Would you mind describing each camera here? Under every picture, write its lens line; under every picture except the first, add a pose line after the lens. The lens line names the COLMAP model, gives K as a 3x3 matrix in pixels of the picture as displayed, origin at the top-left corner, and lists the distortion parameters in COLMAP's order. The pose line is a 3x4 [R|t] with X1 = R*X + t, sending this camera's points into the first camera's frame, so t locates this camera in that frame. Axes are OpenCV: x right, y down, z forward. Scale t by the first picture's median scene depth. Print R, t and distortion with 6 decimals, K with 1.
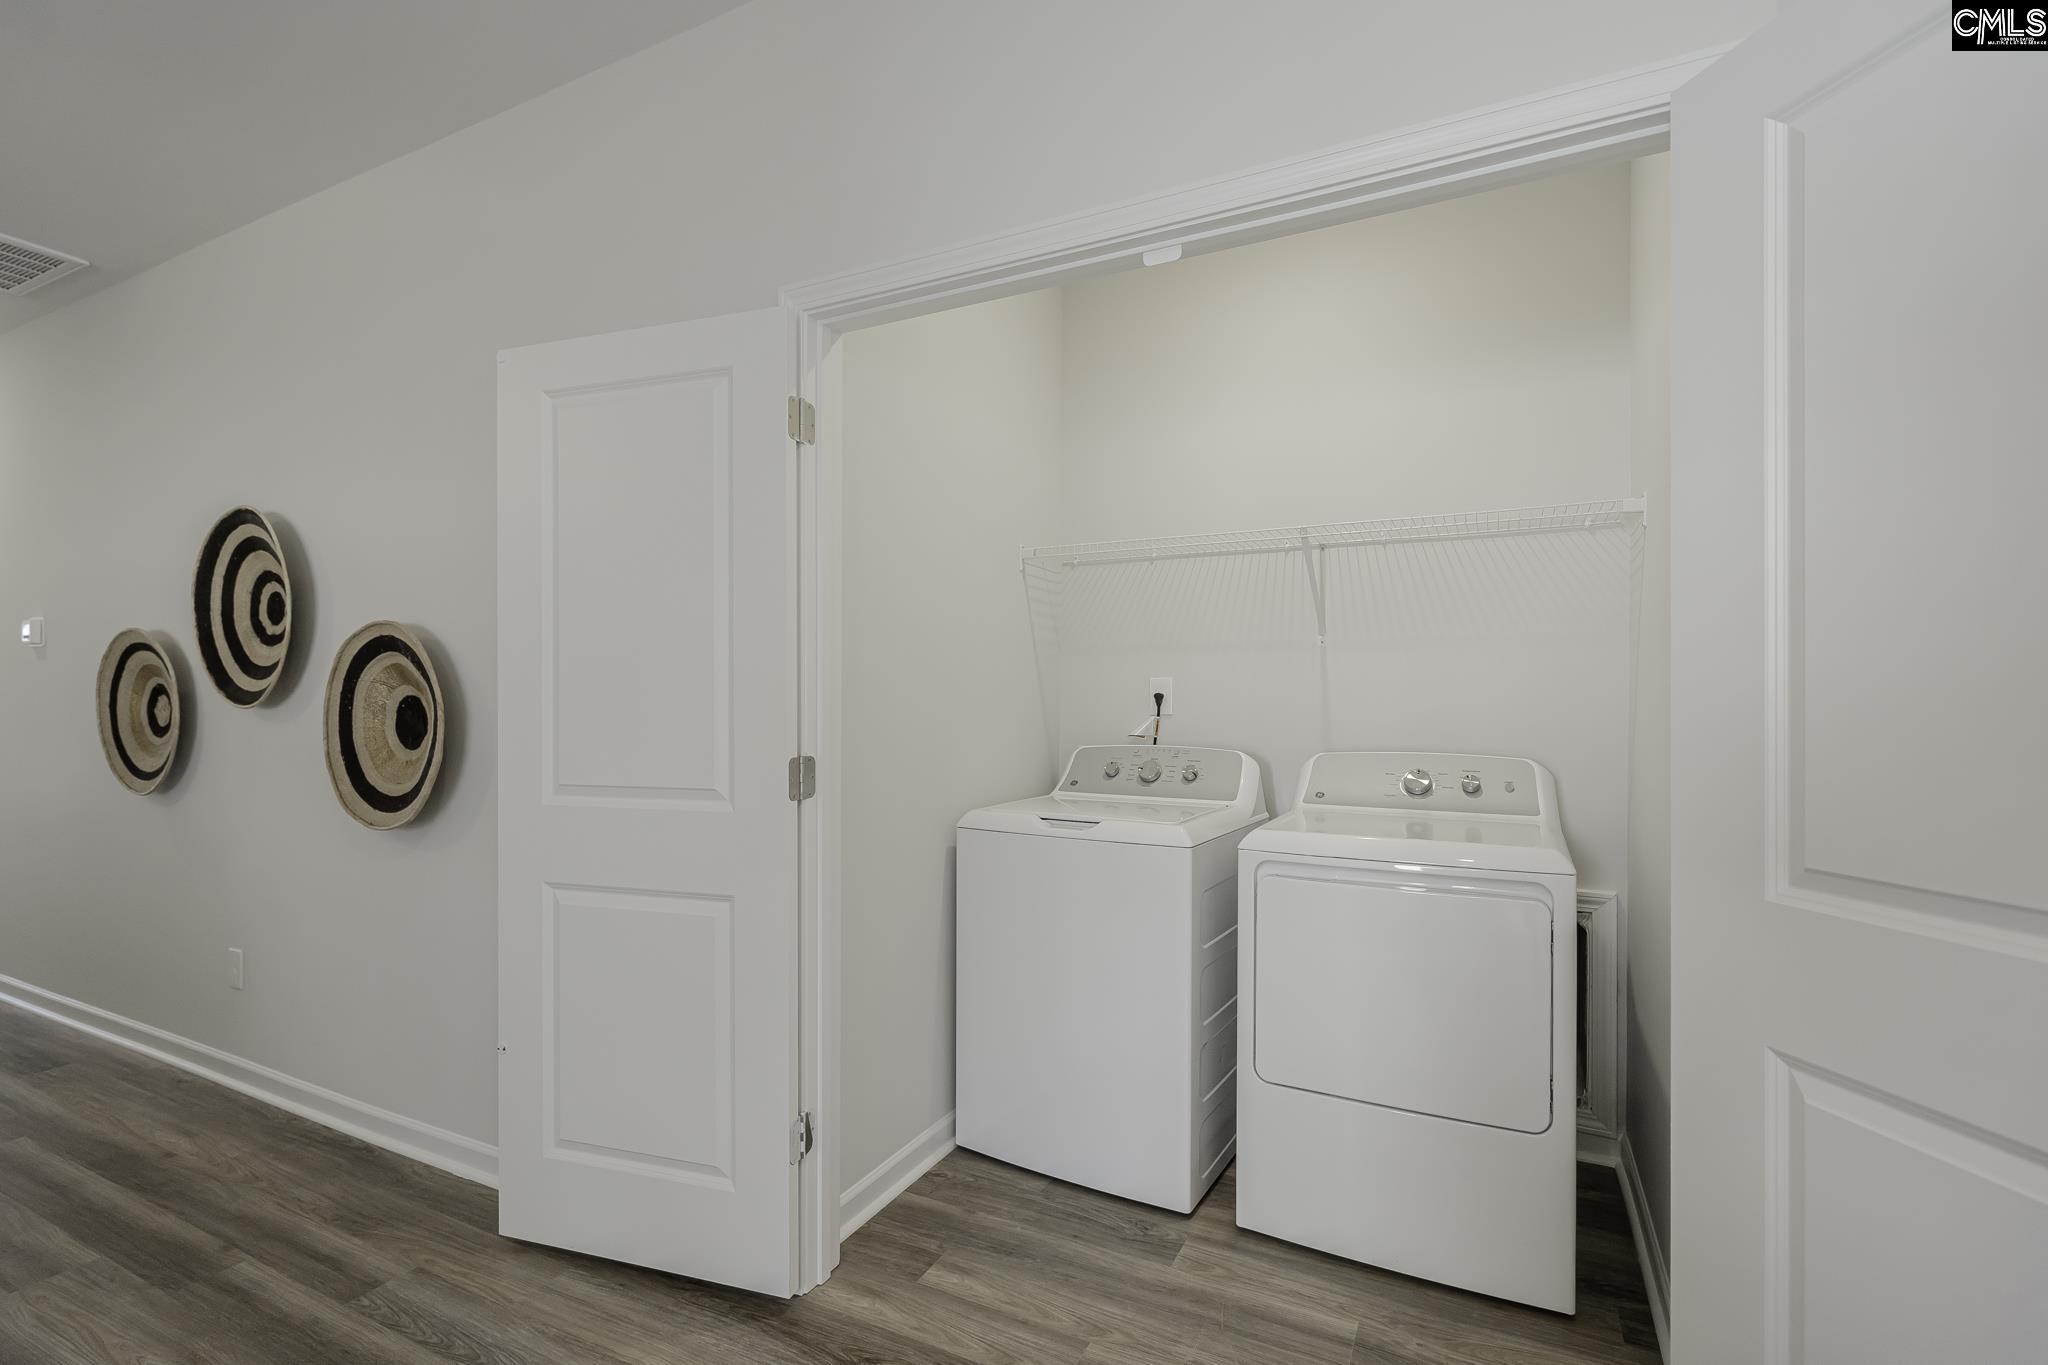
lens RADIAL K [[945.1, 0, 1024.0], [0, 945.1, 682.5], [0, 0, 1]] dist [-0.000054, 0.000160]
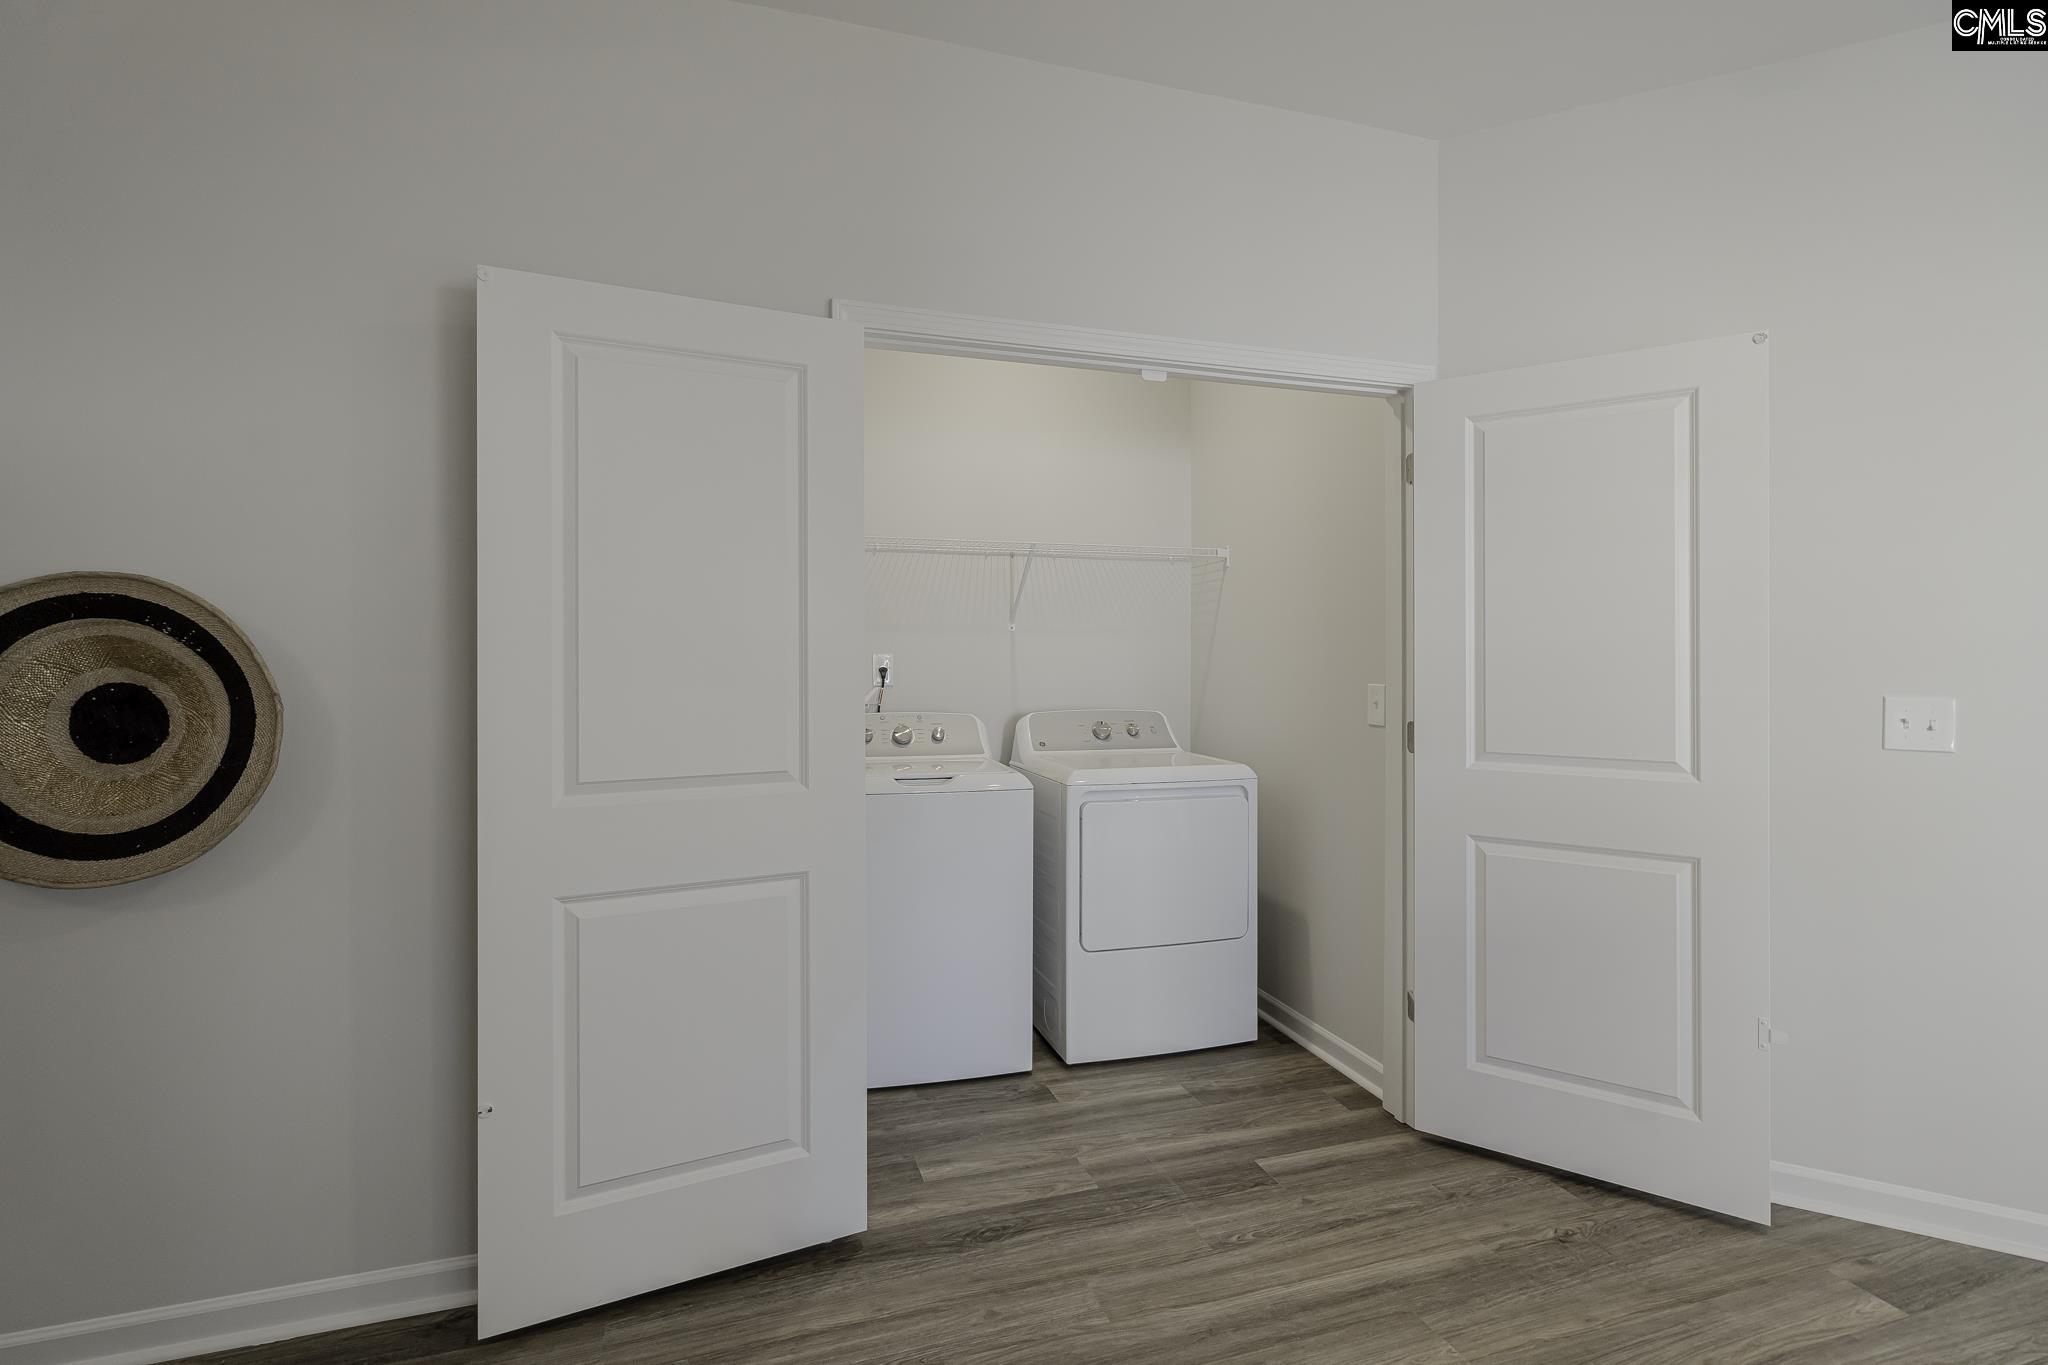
lens RADIAL K [[957.7, 0, 1021.4], [0, 957.7, 629.9], [0, 0, 1]] dist [0.000228, 0.000245]
pose [[0.707582, 0.019814, 0.706354, -0.745107], [-0.010752, 0.999793, -0.017276, -0.021054], [-0.706550, 0.004629, 0.707648, 0.068670]]
